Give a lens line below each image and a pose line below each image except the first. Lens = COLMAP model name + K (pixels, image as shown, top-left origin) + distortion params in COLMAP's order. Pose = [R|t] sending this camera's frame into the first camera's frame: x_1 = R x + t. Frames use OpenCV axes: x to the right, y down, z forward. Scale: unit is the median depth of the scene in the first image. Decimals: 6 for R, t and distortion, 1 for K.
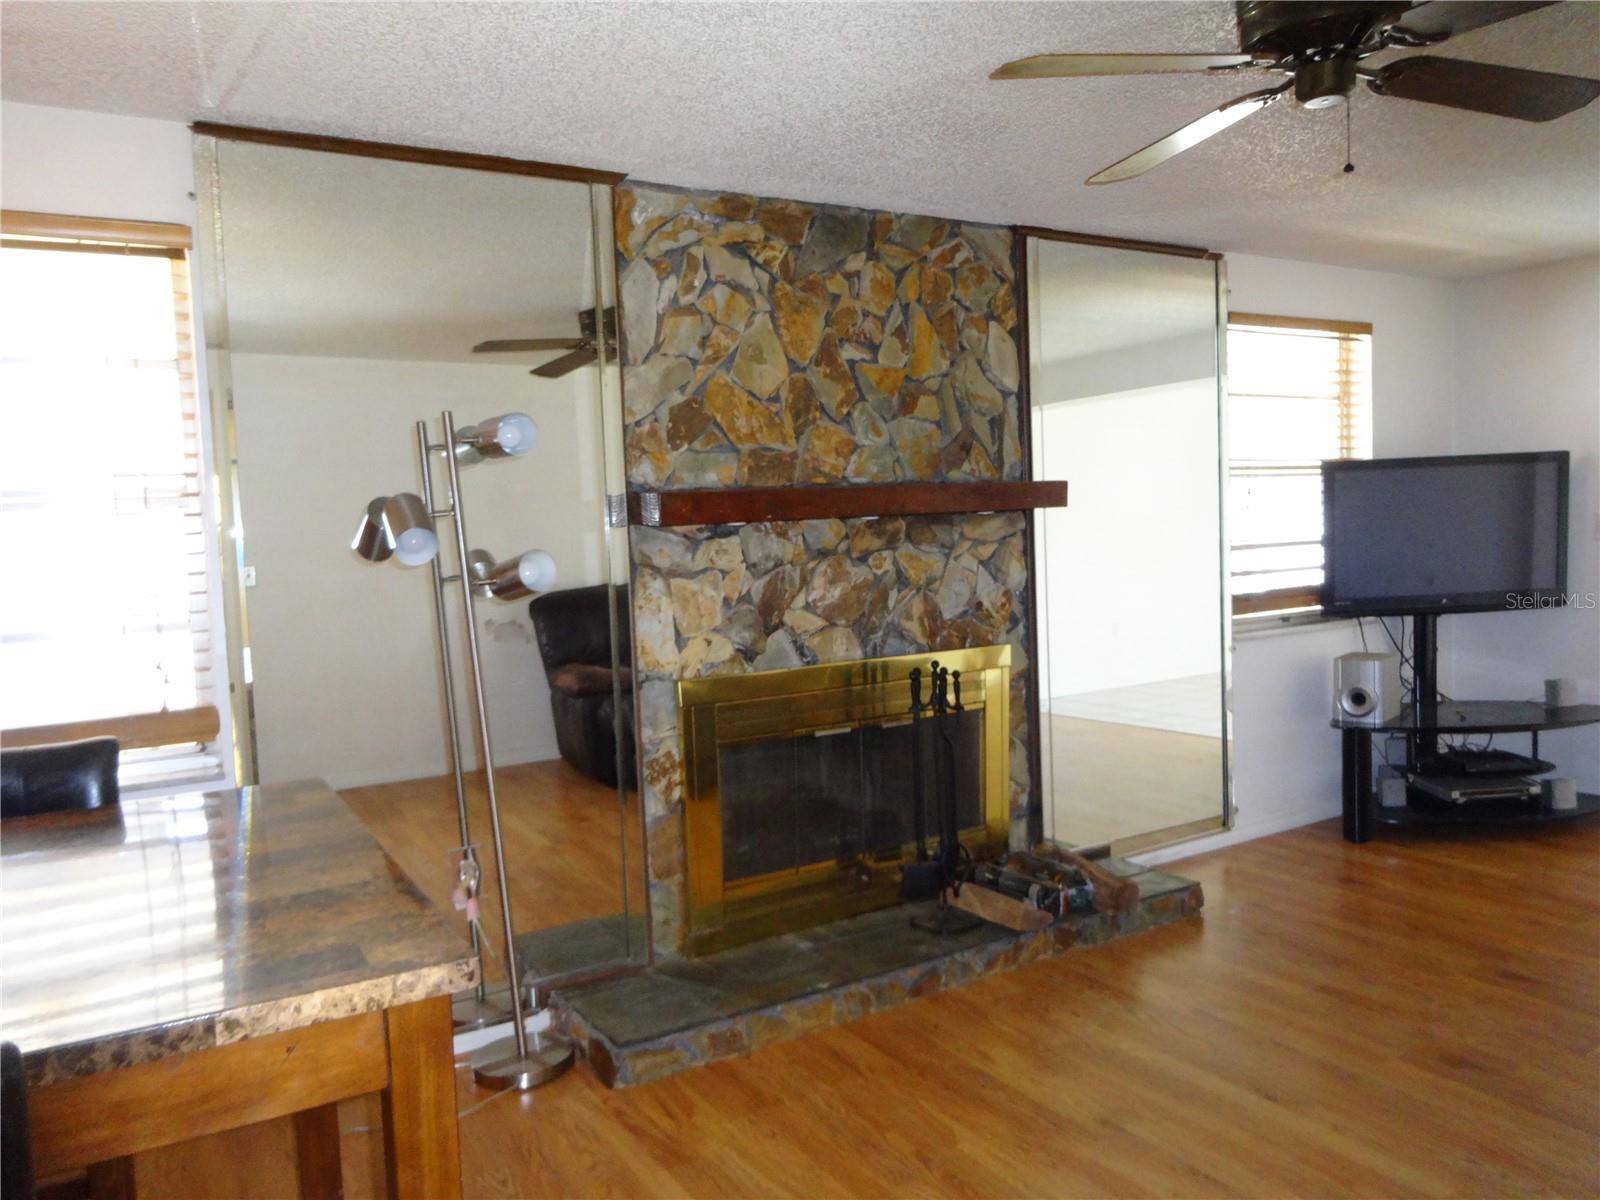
lens RADIAL K [[1168.4, 0, 795.7], [0, 1168.4, 597.5], [0, 0, 1]] dist [-0.000489, 0.001951]
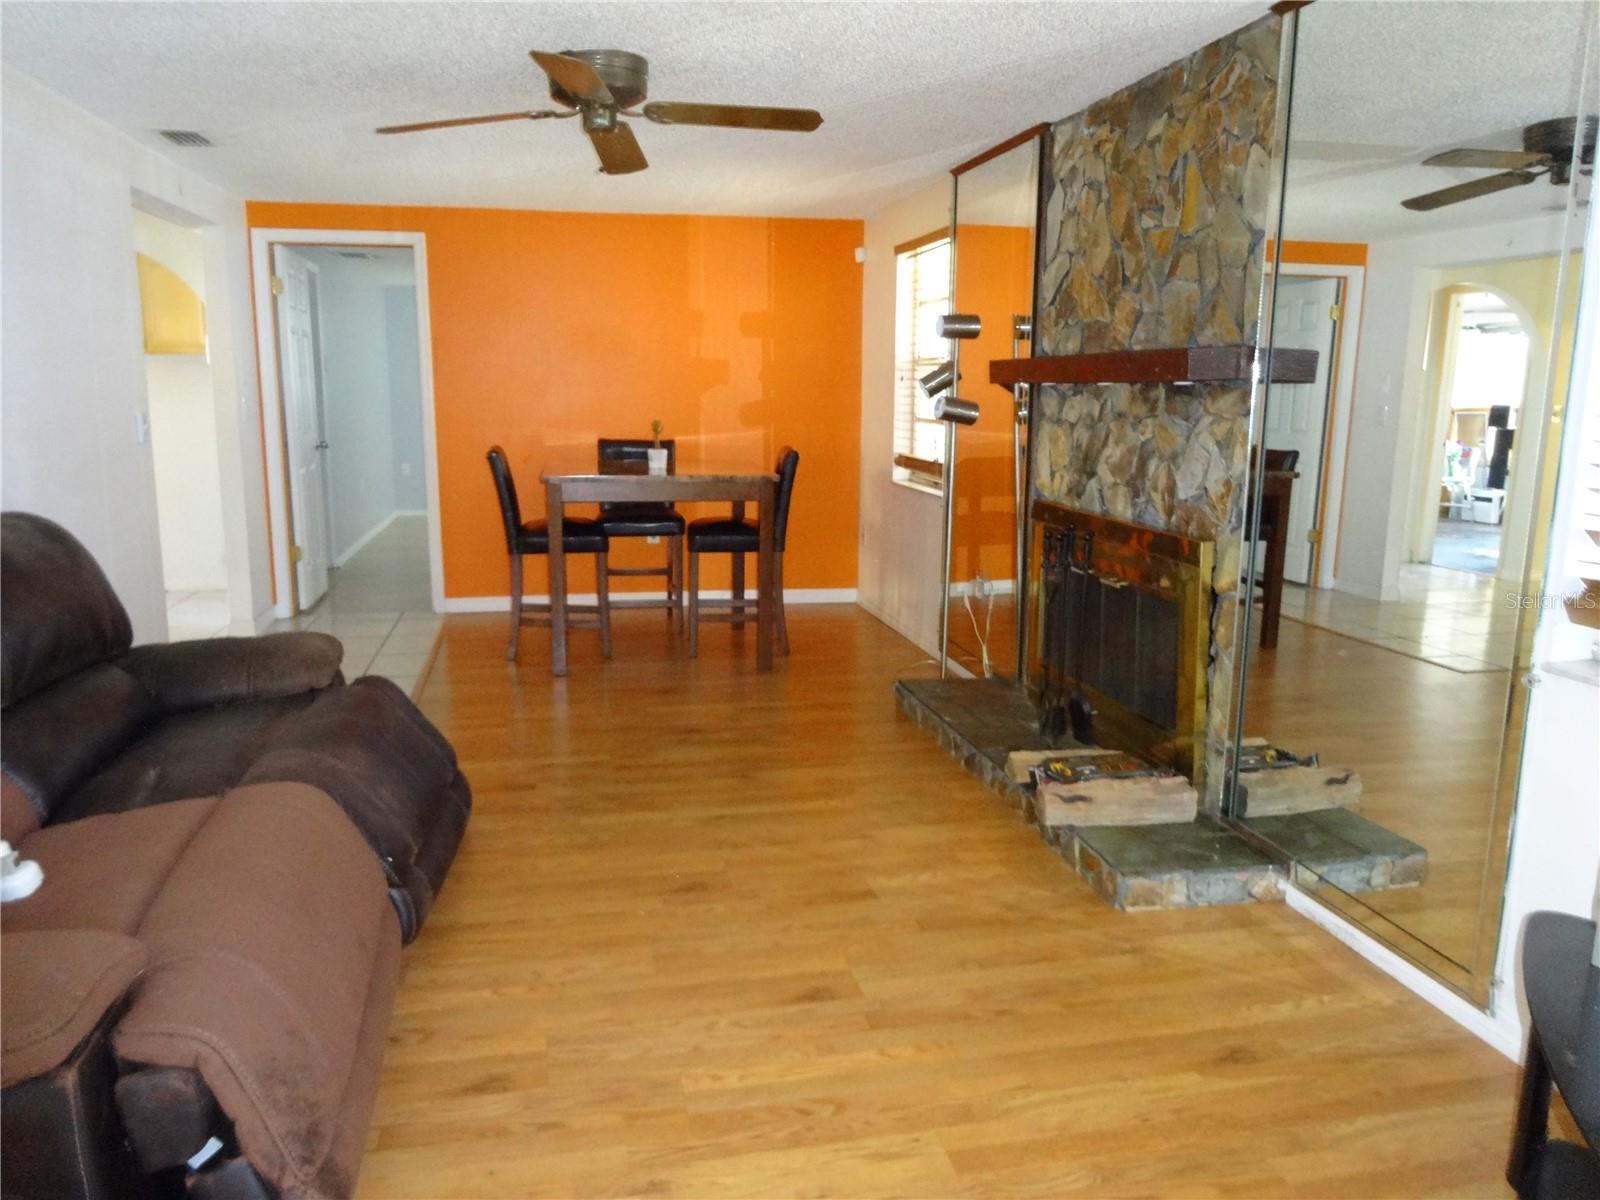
lens RADIAL K [[1168.4, 0, 795.7], [0, 1168.4, 597.5], [0, 0, 1]] dist [-0.000489, 0.001951]
pose [[-0.337915, 0.204978, -0.918584, 1.146788], [-0.059201, 0.969434, 0.238103, -0.113116], [0.939313, 0.134840, -0.315452, 1.061067]]
